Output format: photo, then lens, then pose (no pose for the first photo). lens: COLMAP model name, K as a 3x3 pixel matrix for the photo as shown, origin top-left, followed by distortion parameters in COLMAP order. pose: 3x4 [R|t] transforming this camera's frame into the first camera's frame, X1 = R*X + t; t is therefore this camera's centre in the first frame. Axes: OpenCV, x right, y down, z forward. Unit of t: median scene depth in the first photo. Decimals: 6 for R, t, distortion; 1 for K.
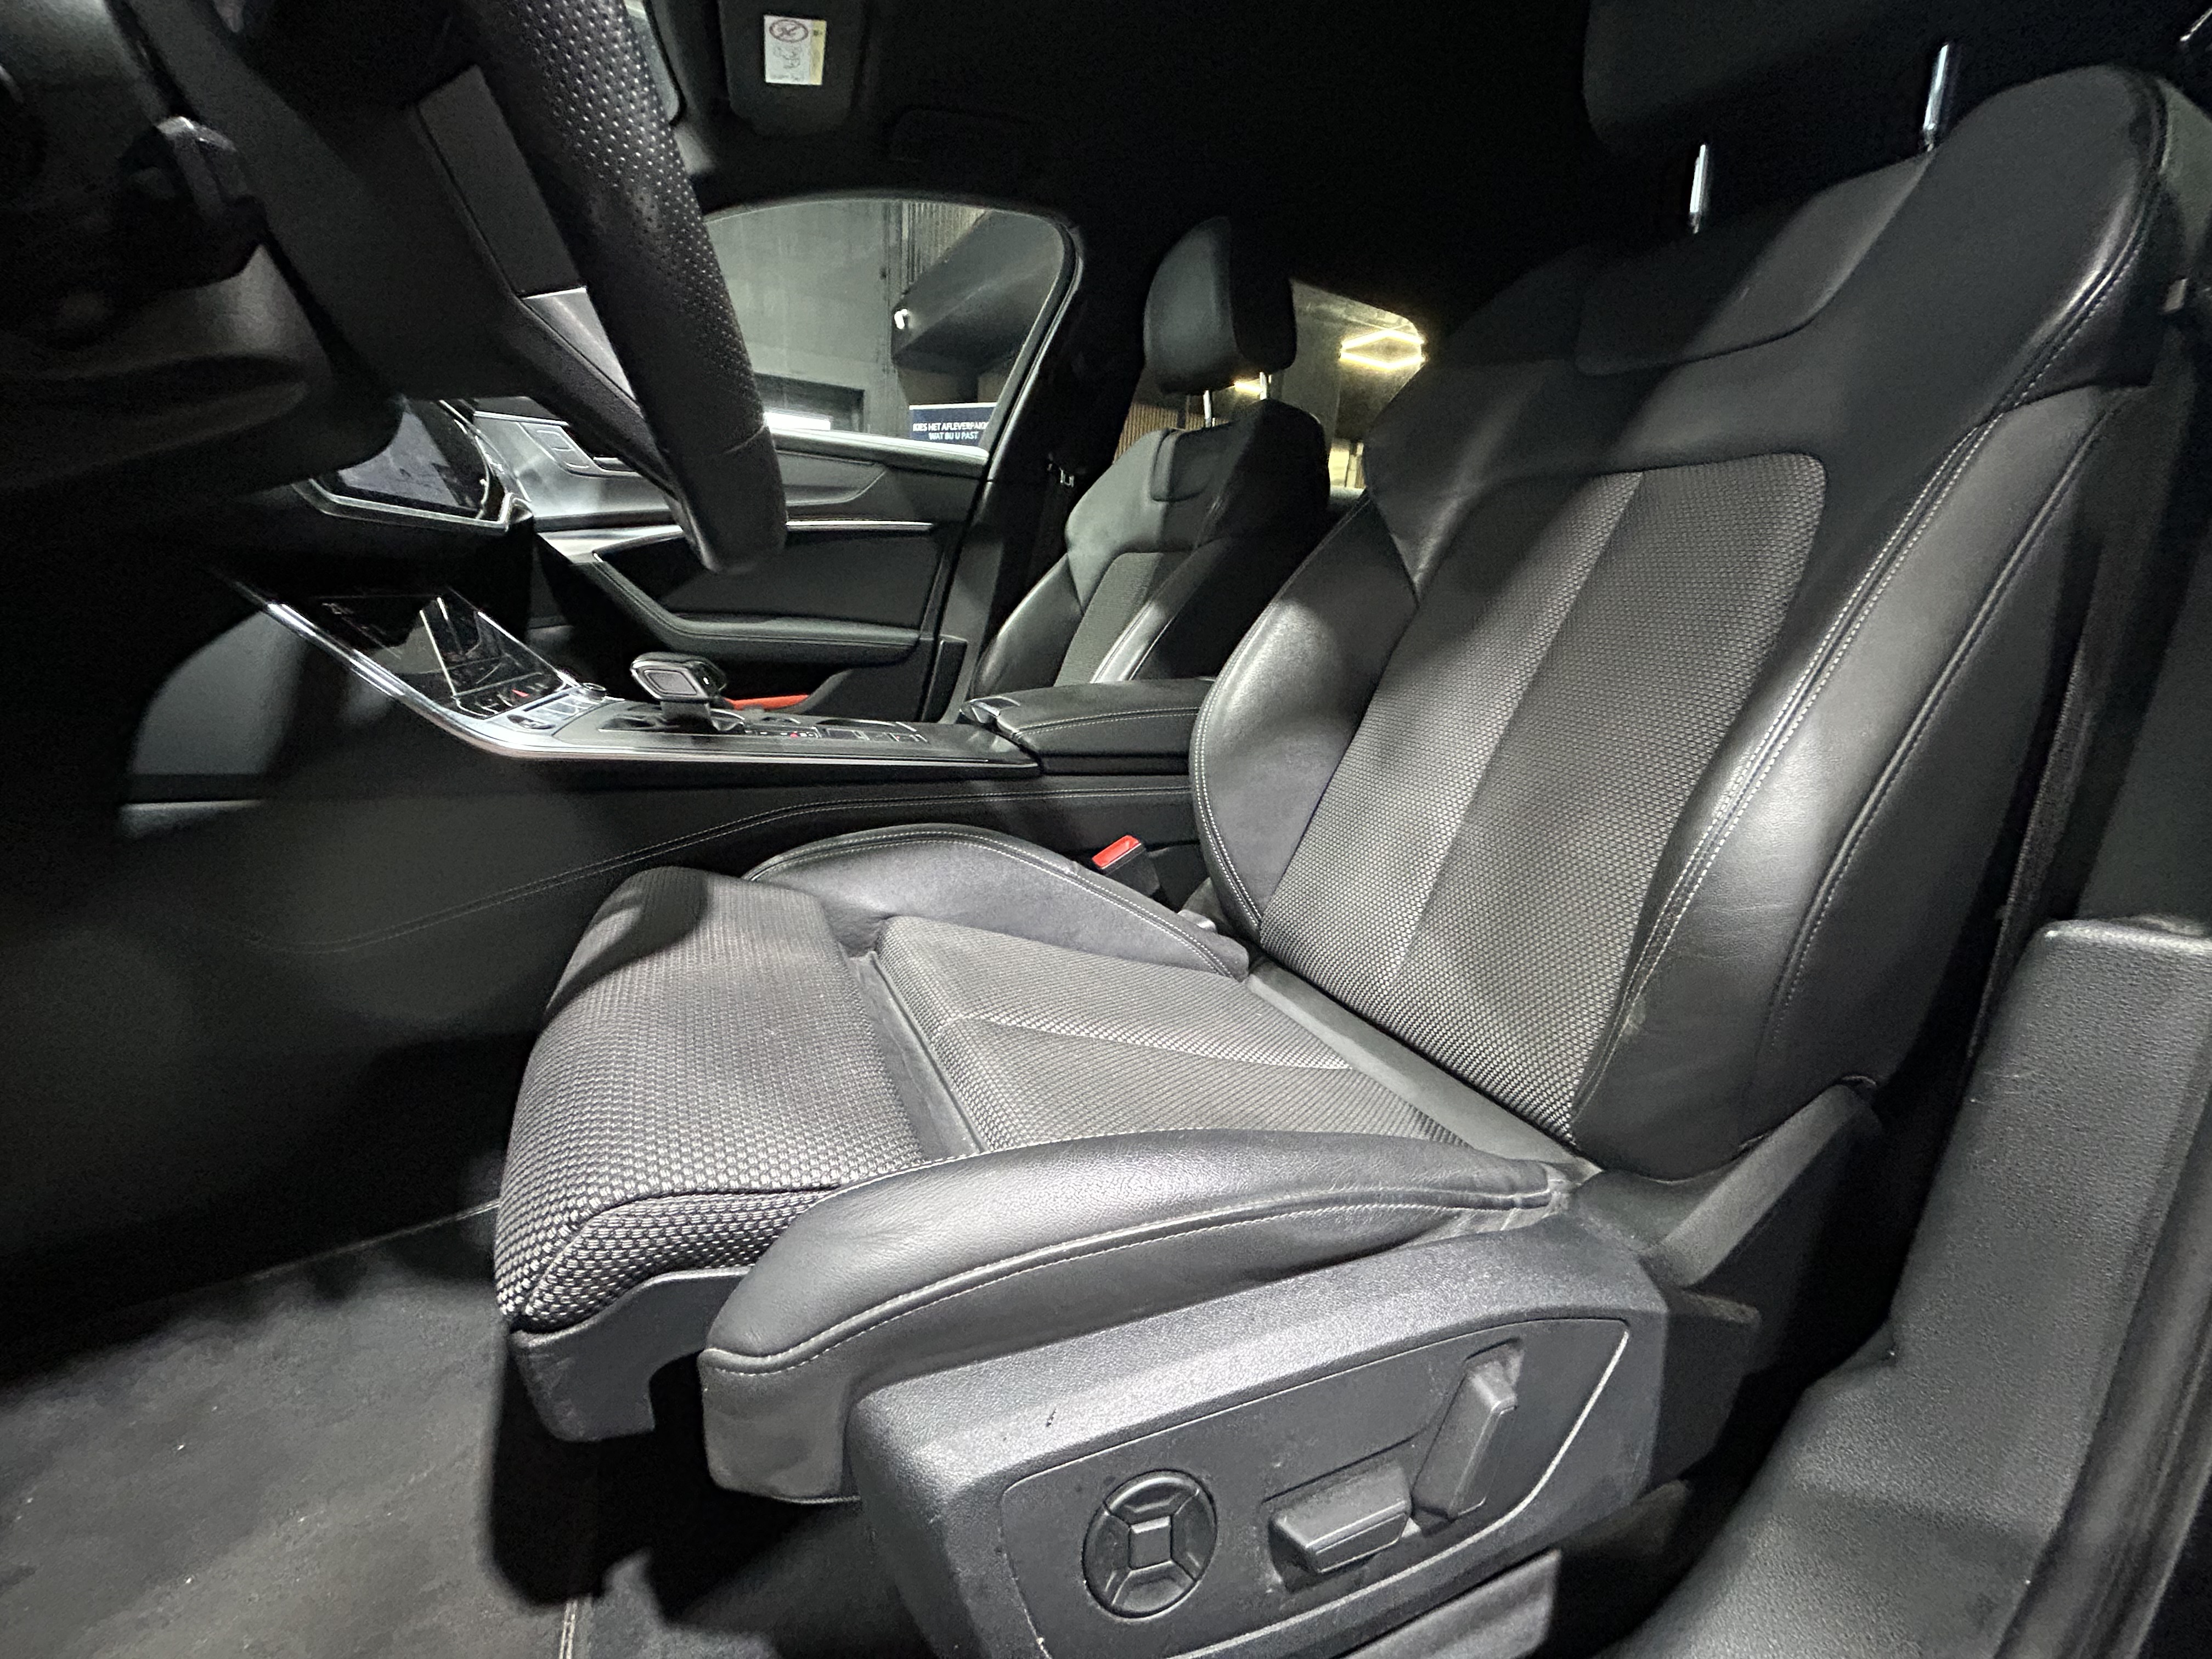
lens RADIAL K [[889.0, 0, 1097.1], [0, 889.0, 825.2], [0, 0, 1]] dist [0.001485, -0.001142]
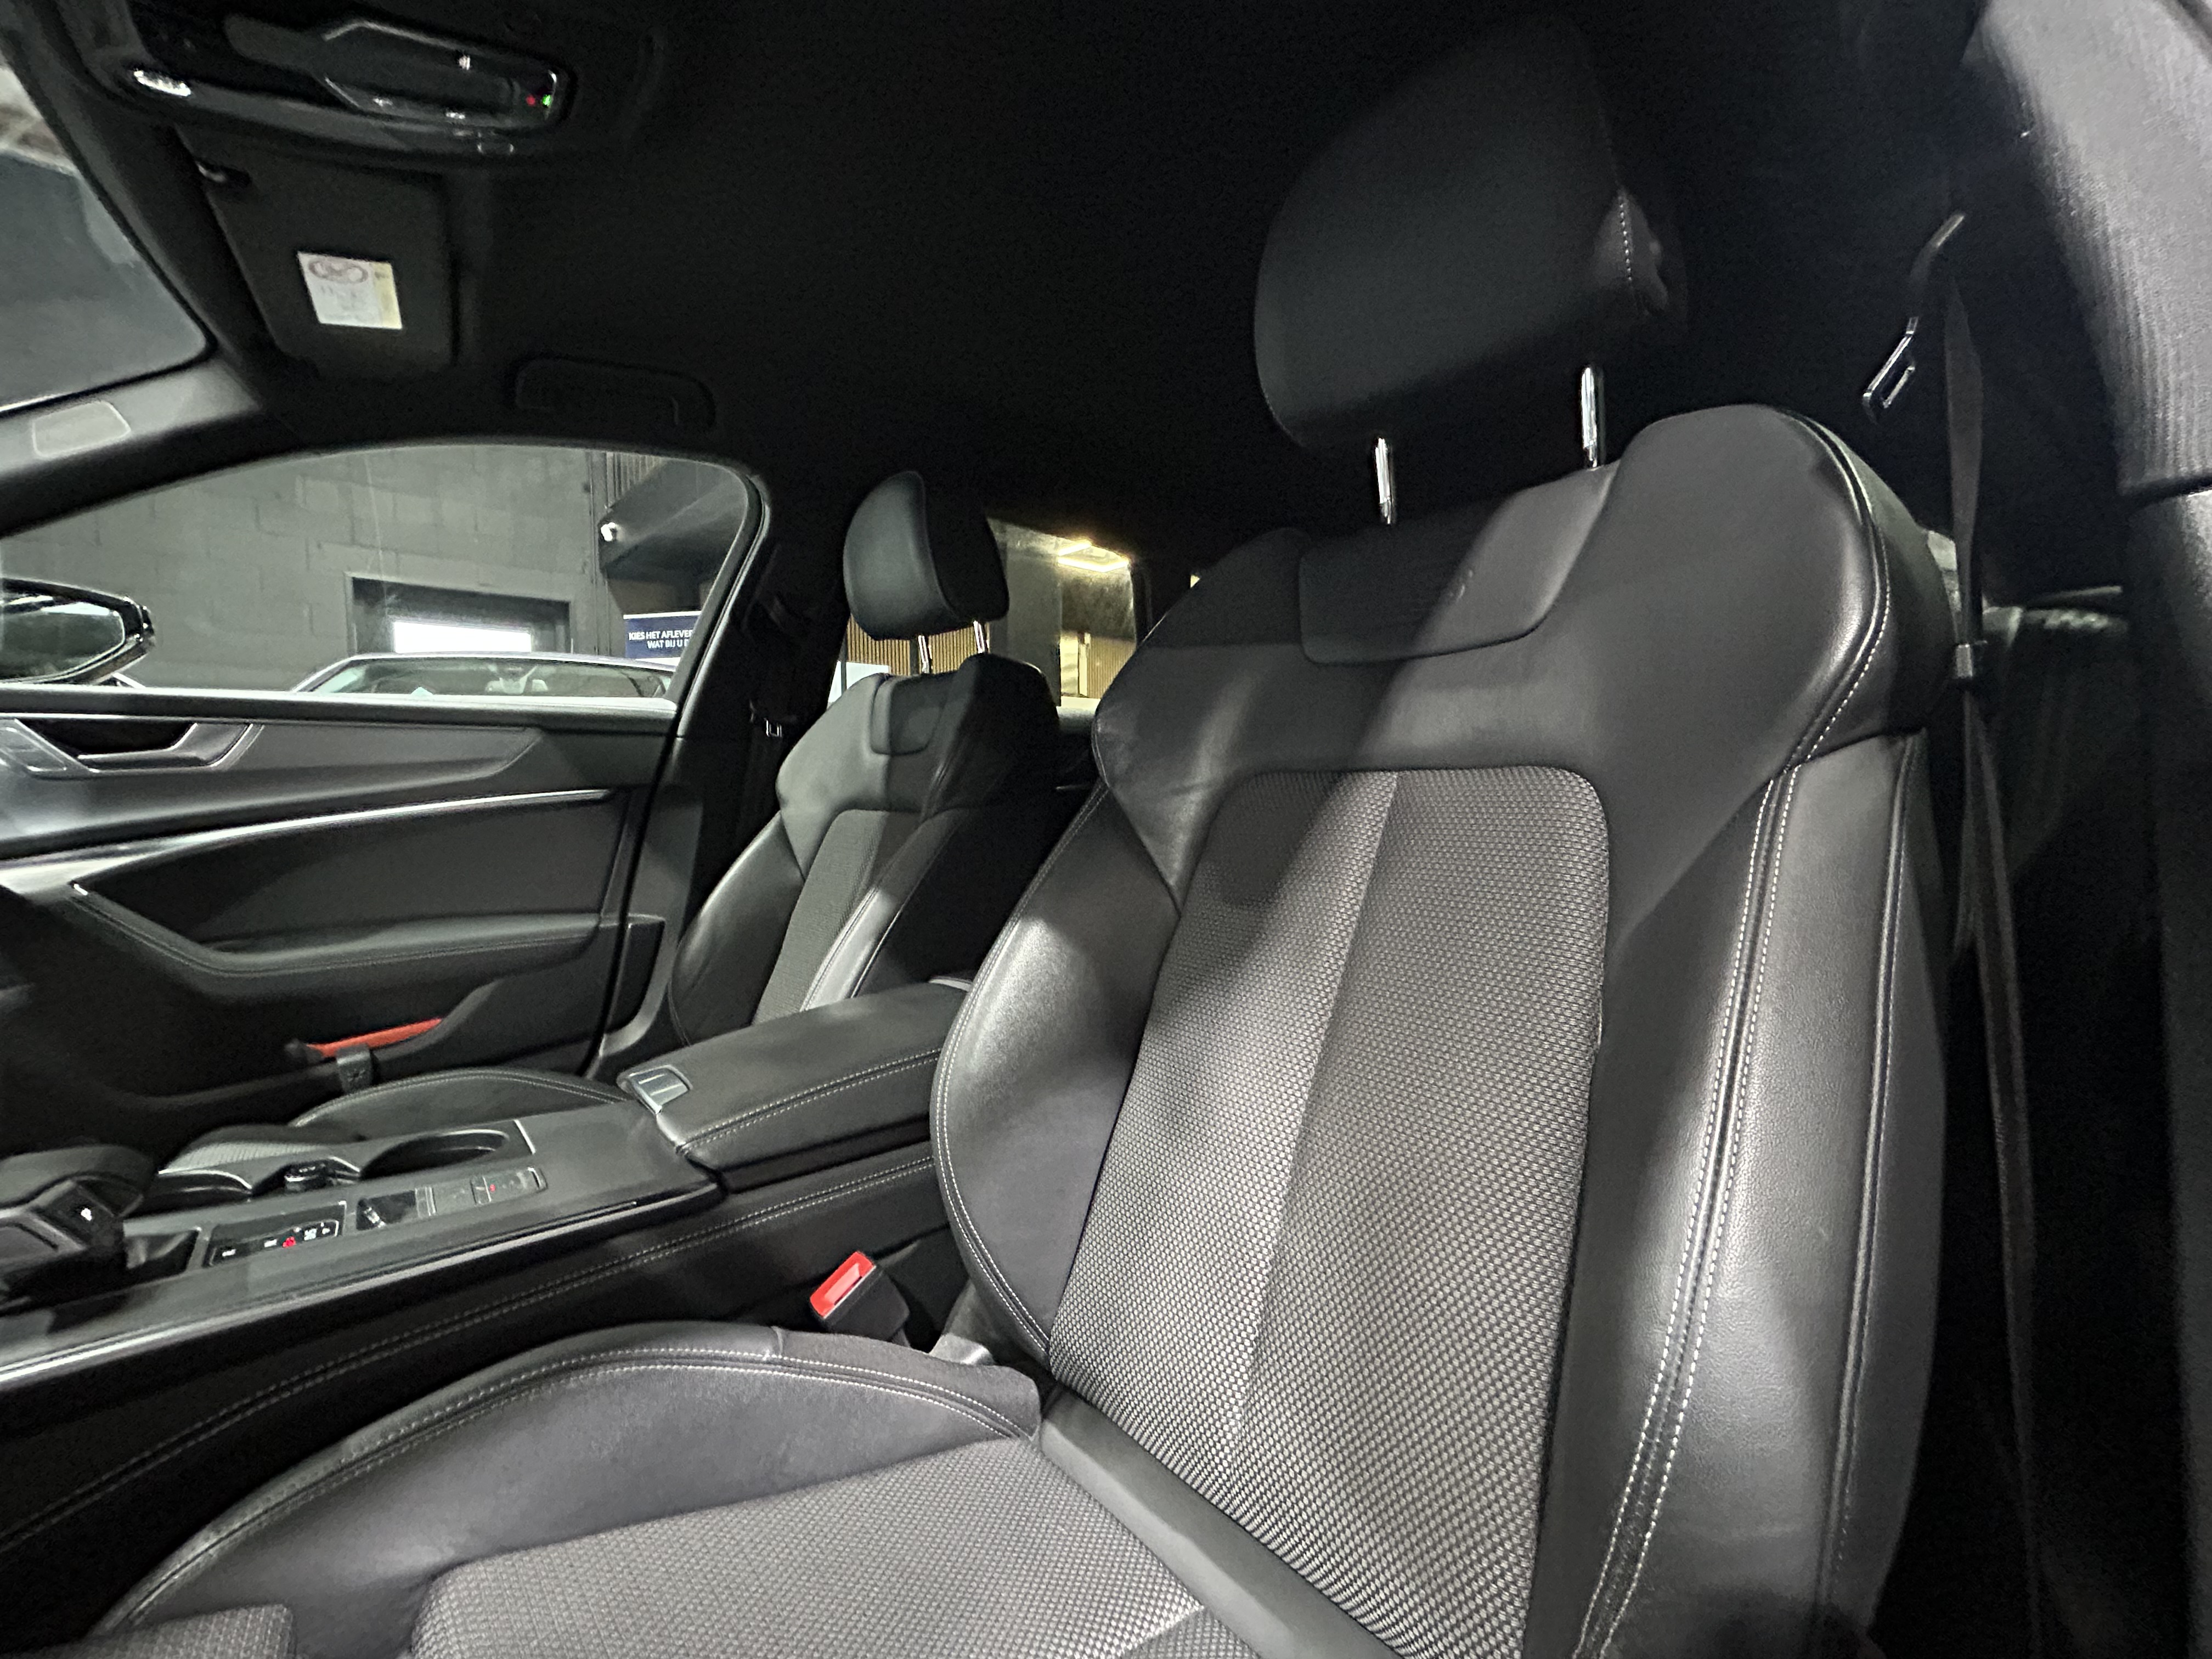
lens RADIAL K [[892.4, 0, 1106.0], [0, 892.4, 829.5], [0, 0, 1]] dist [0.016334, -0.011407]
pose [[0.958456, -0.094496, 0.269134, 0.048999], [0.143935, 0.974821, -0.170316, -0.131493], [-0.246264, 0.201978, 0.947924, 0.130100]]
